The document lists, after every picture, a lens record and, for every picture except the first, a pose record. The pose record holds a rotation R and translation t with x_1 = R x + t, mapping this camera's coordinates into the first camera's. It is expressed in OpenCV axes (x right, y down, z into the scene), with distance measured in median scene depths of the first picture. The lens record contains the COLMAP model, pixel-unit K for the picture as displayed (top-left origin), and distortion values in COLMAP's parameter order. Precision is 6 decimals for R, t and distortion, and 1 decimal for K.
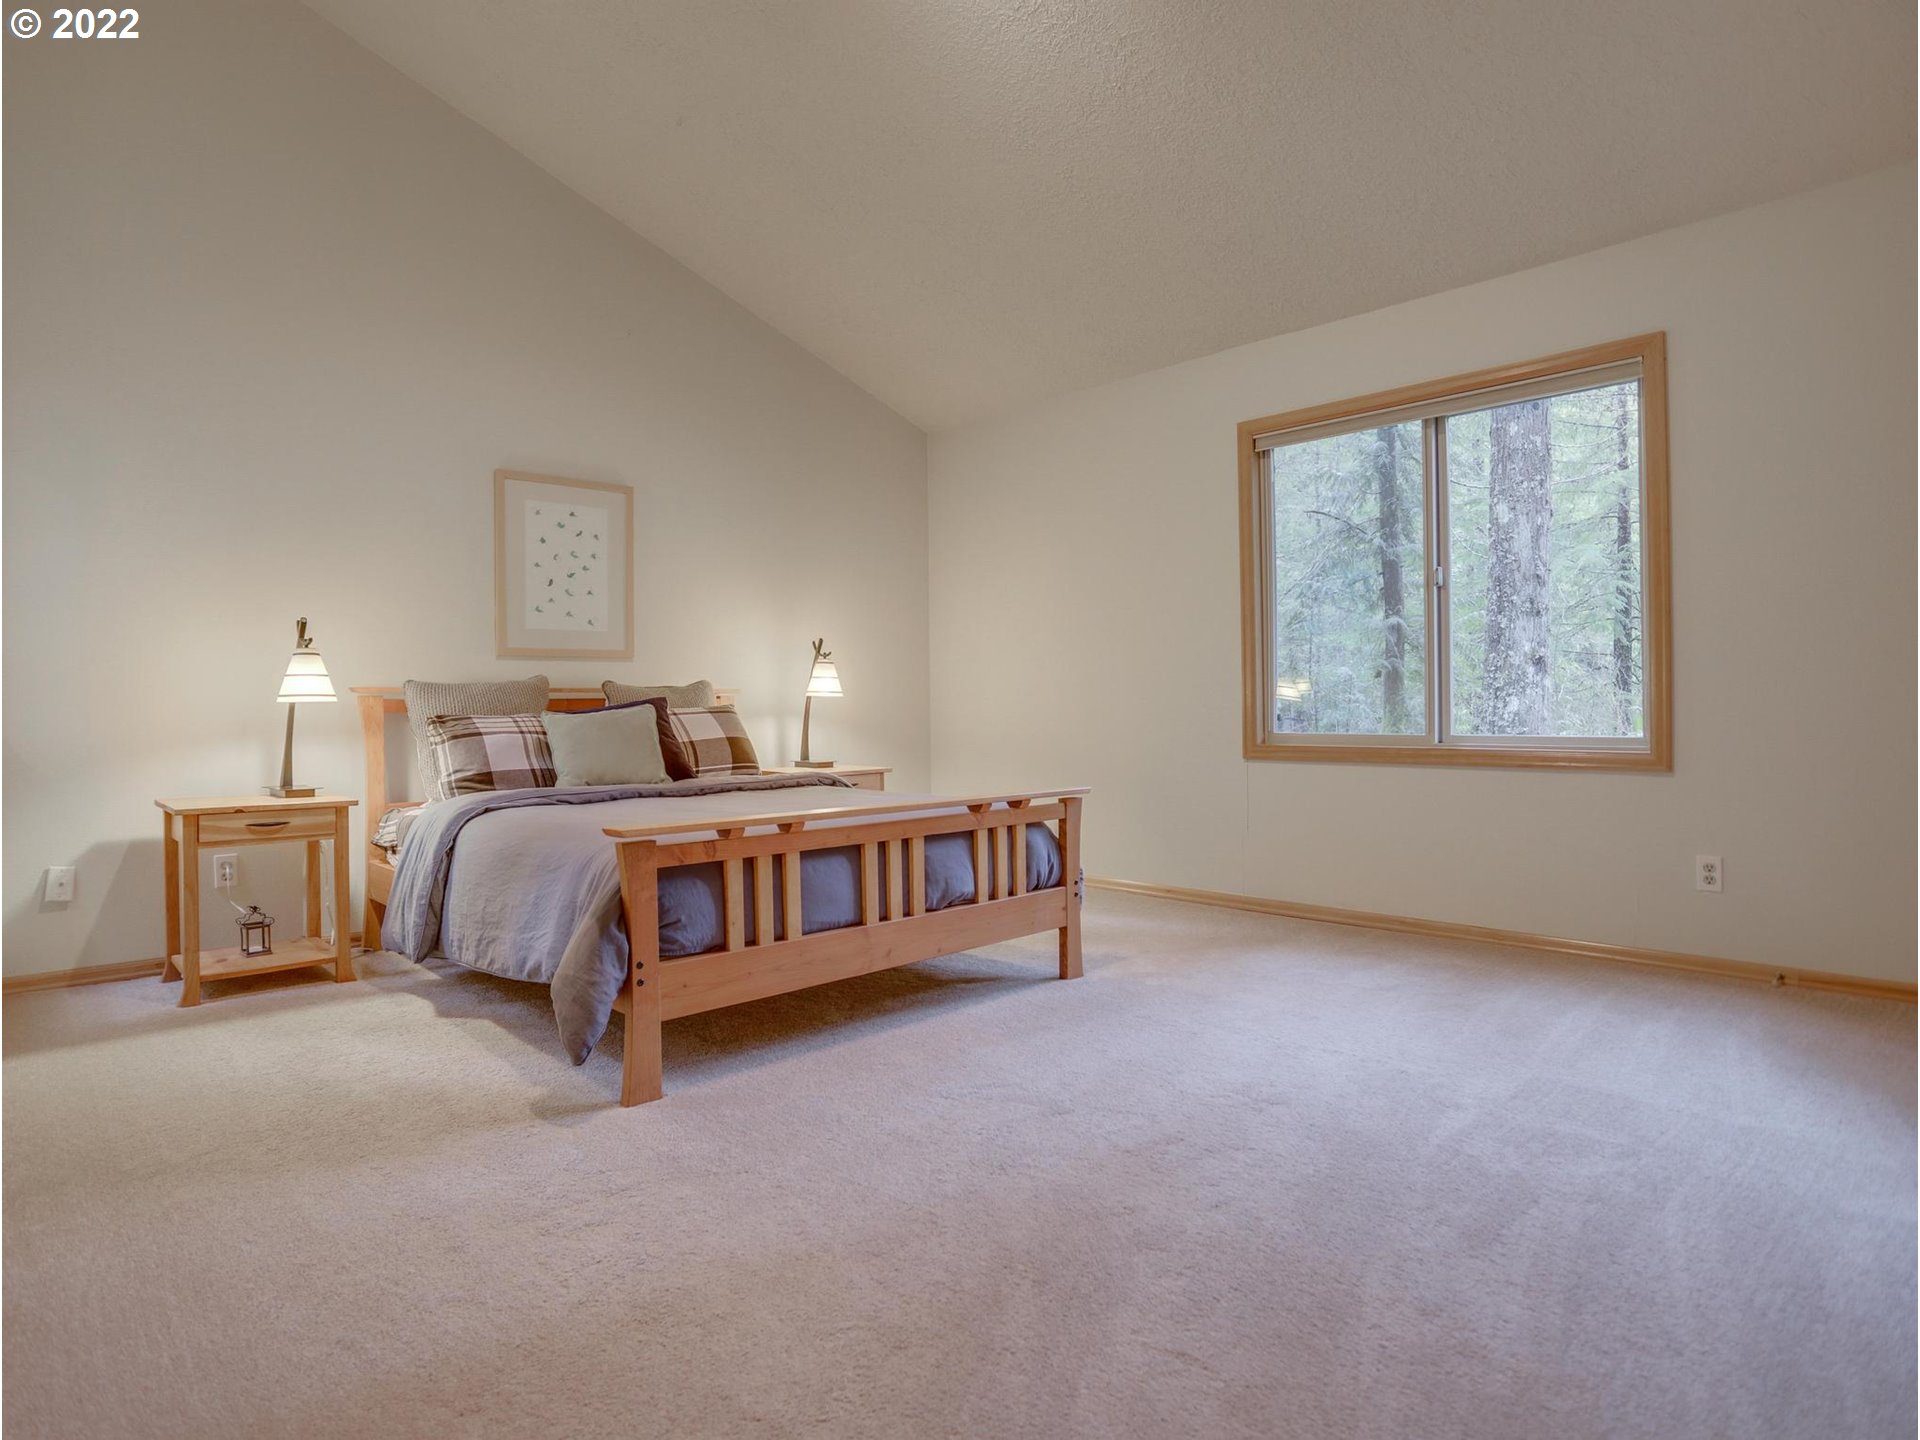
lens RADIAL K [[1053.4, 0, 958.8], [0, 1053.4, 714.3], [0, 0, 1]] dist [-0.056219, 0.024869]
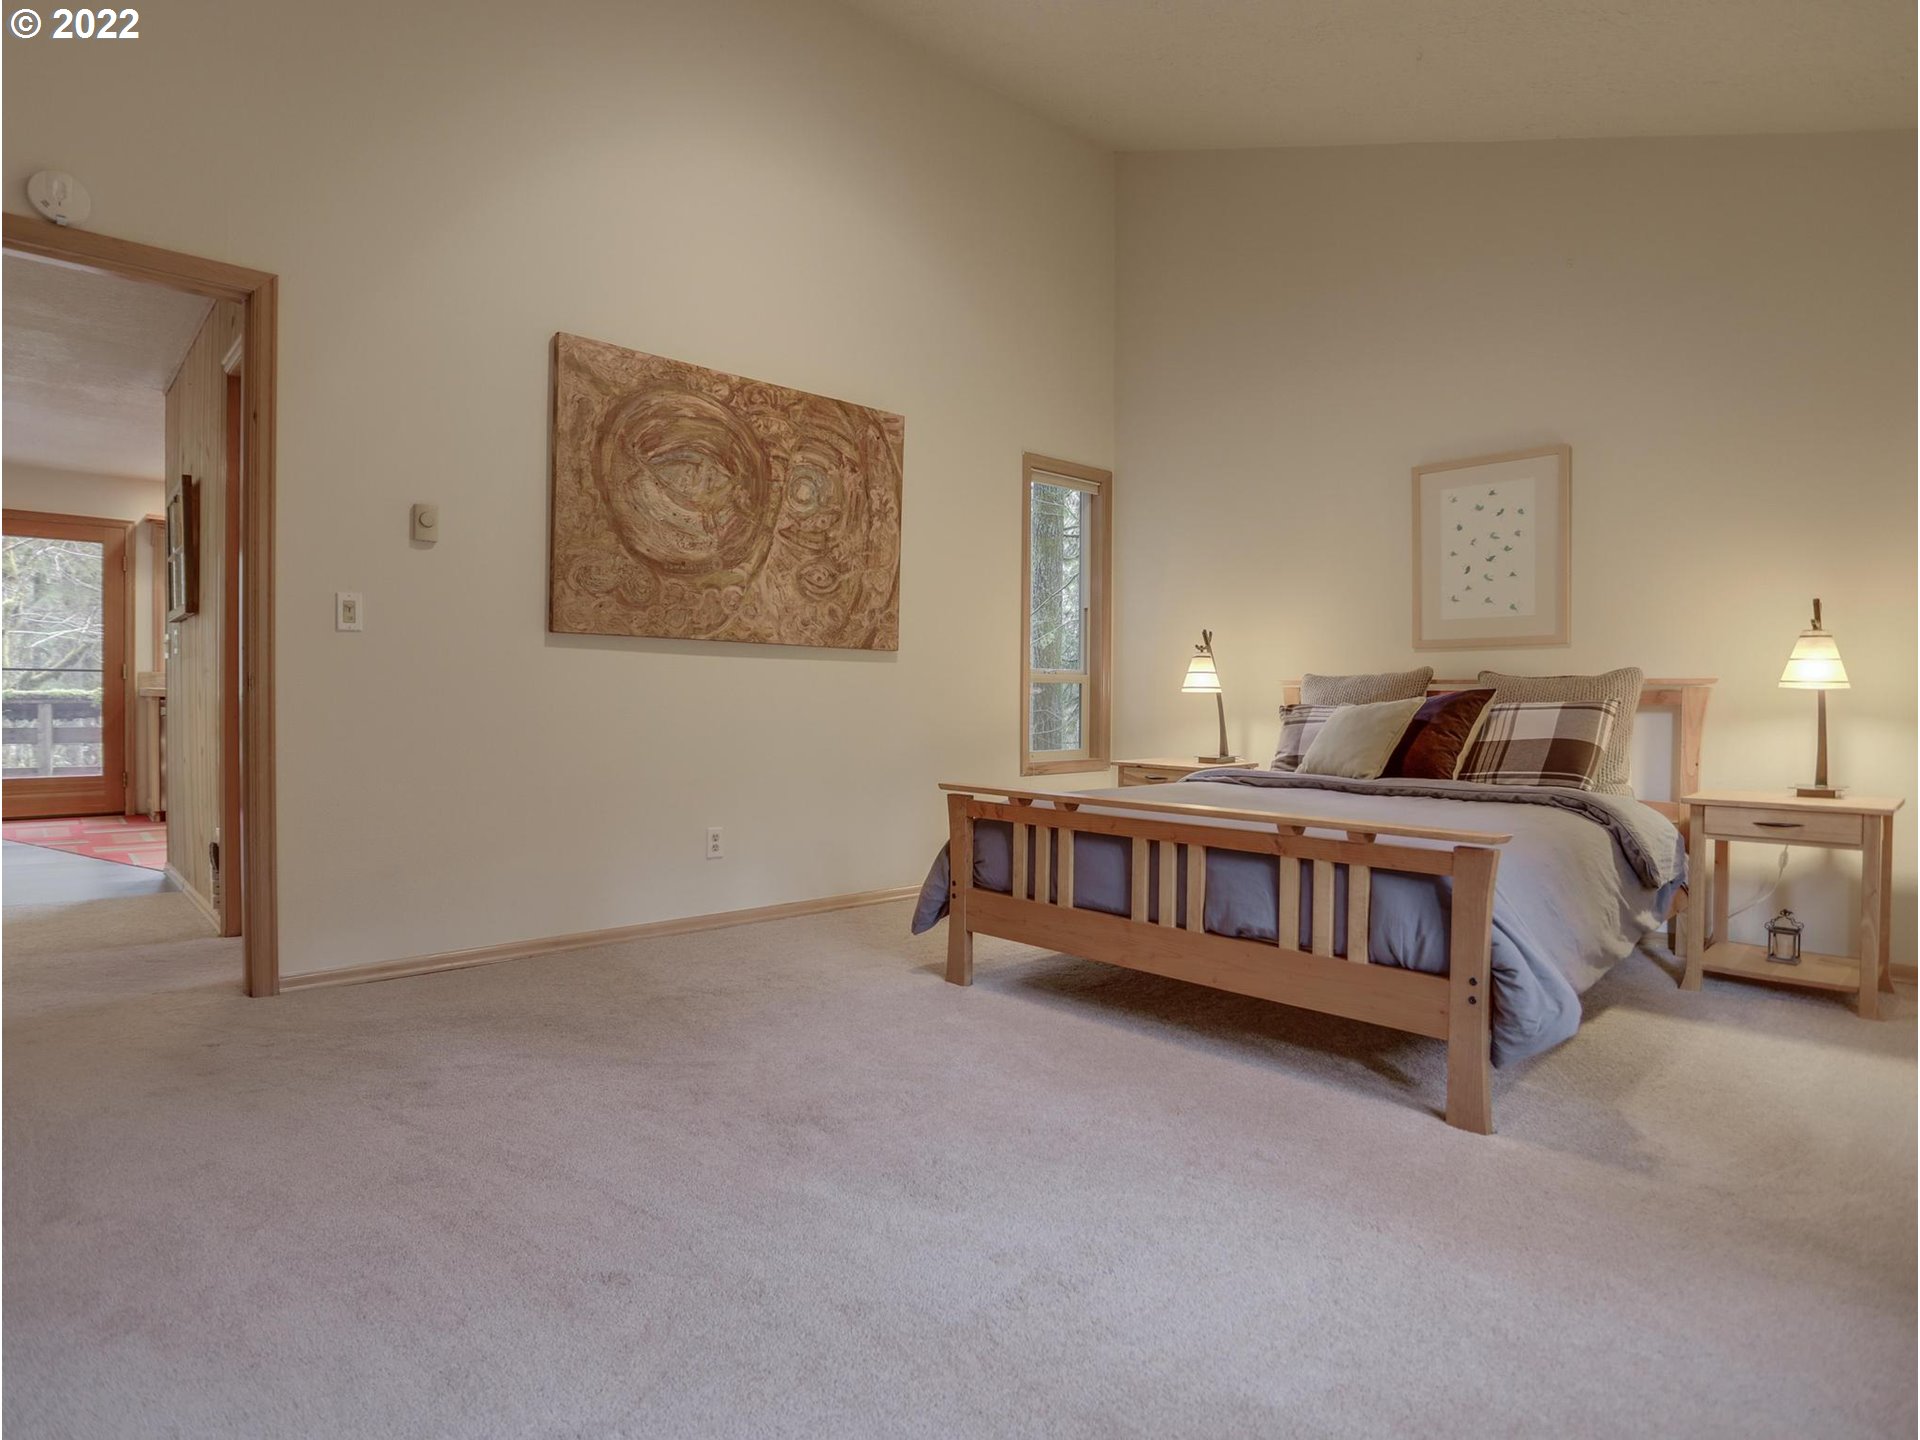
lens RADIAL K [[1075.9, 0, 960.0], [0, 1075.9, 720.0], [0, 0, 1]] dist [-0.083408, 0.029914]
pose [[-0.024640, 0.028538, -0.999289, 0.765685], [-0.015330, 0.999464, 0.028921, -0.011475], [0.999579, 0.016032, -0.024190, 0.719723]]
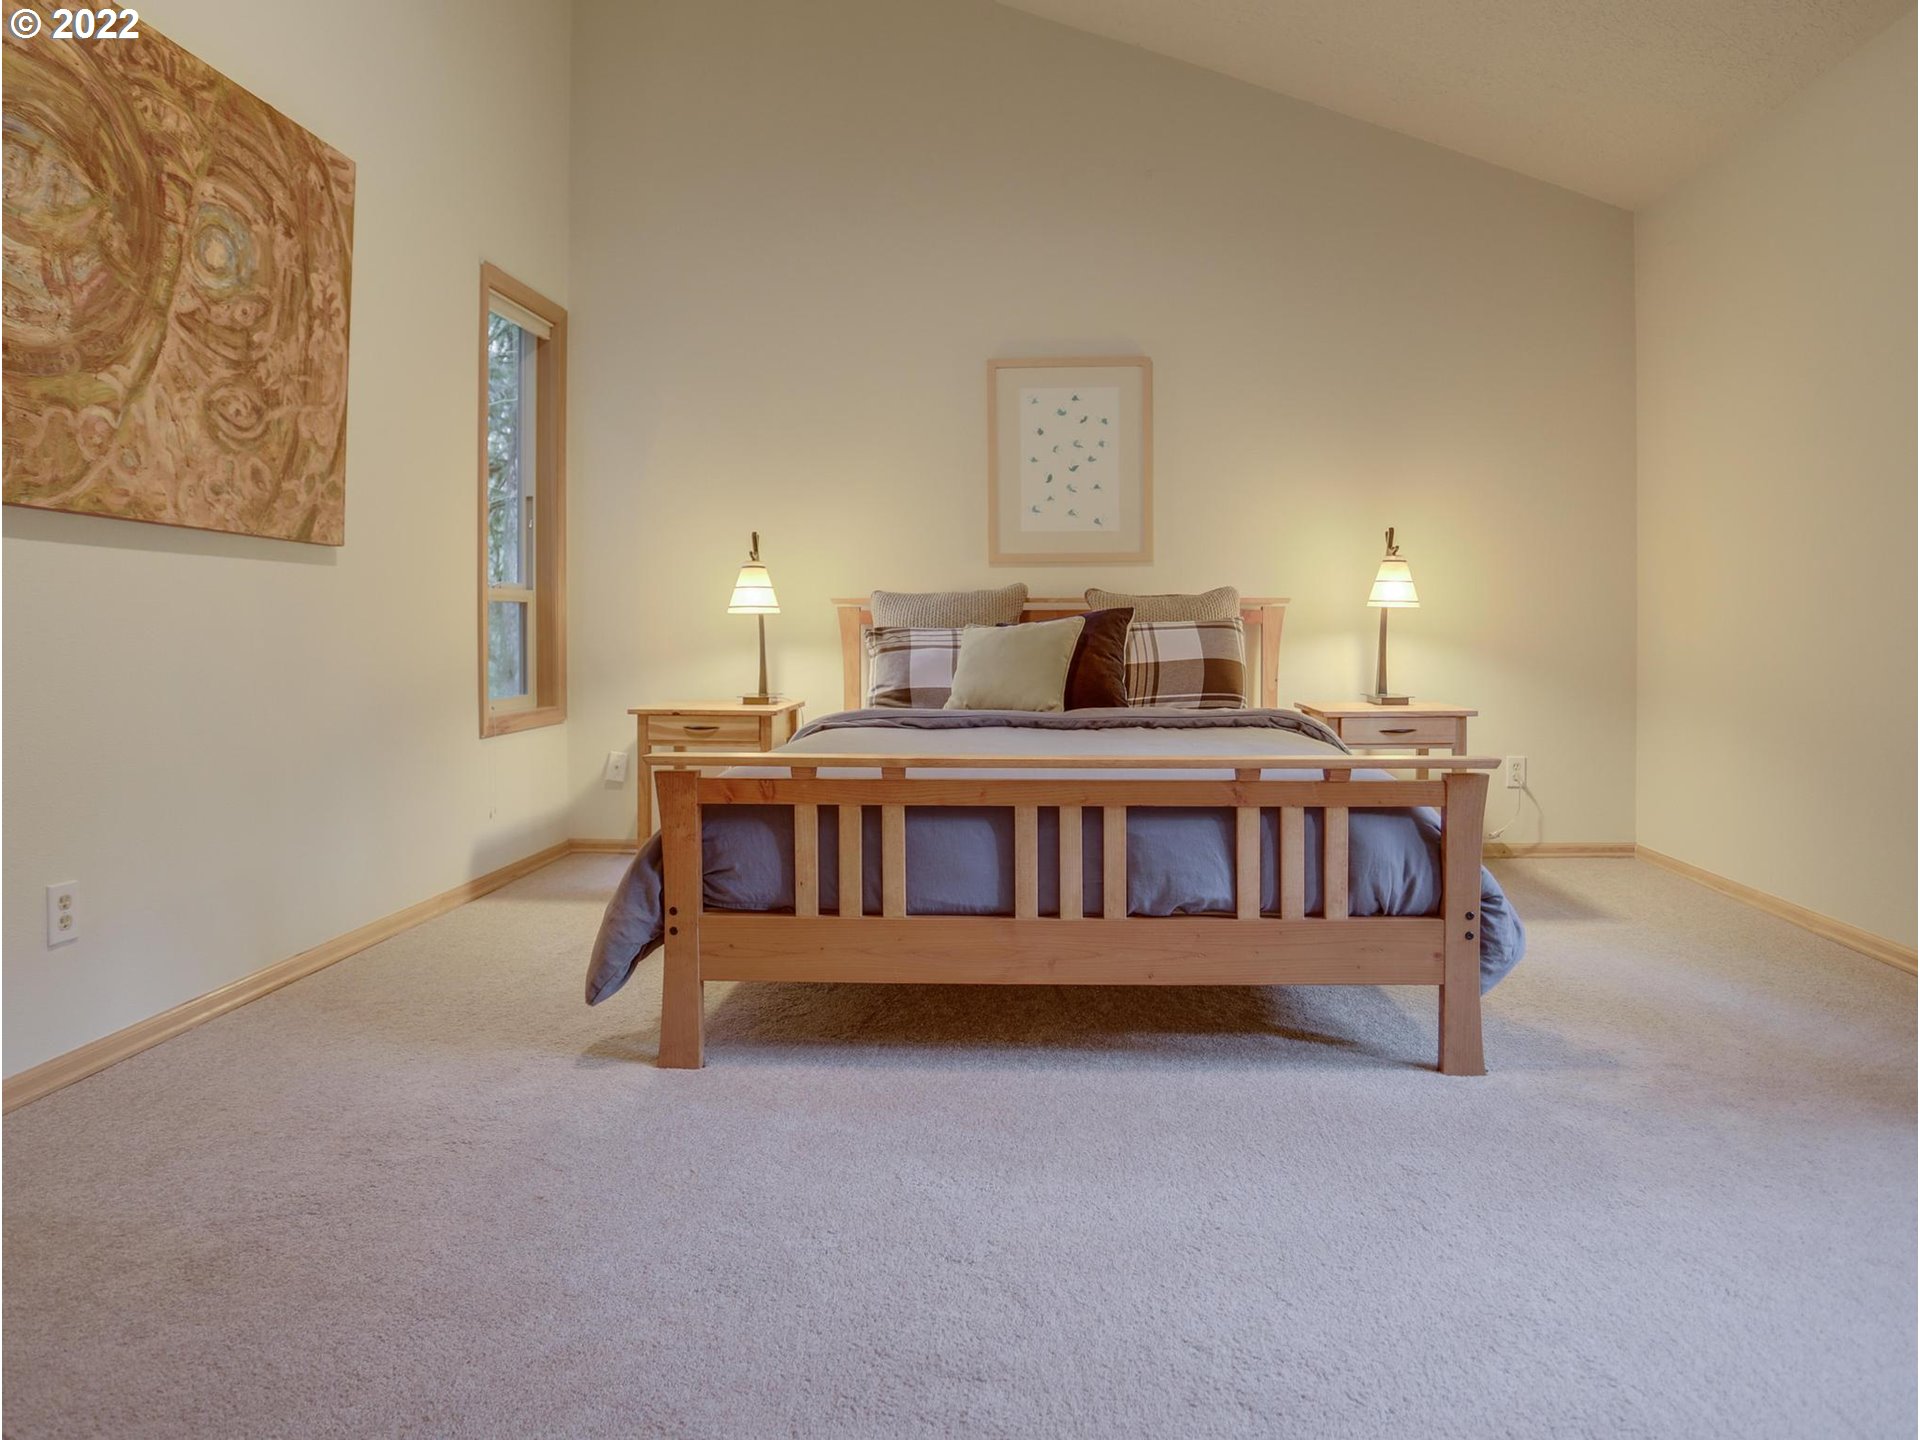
lens RADIAL K [[1215.8, 0, 1022.2], [0, 1215.8, 635.6], [0, 0, 1]] dist [-0.060921, 0.035485]
pose [[0.688371, 0.012348, -0.725253, 0.437575], [-0.009402, 0.999923, 0.008100, -0.001884], [0.725298, 0.001243, 0.688434, 0.355774]]
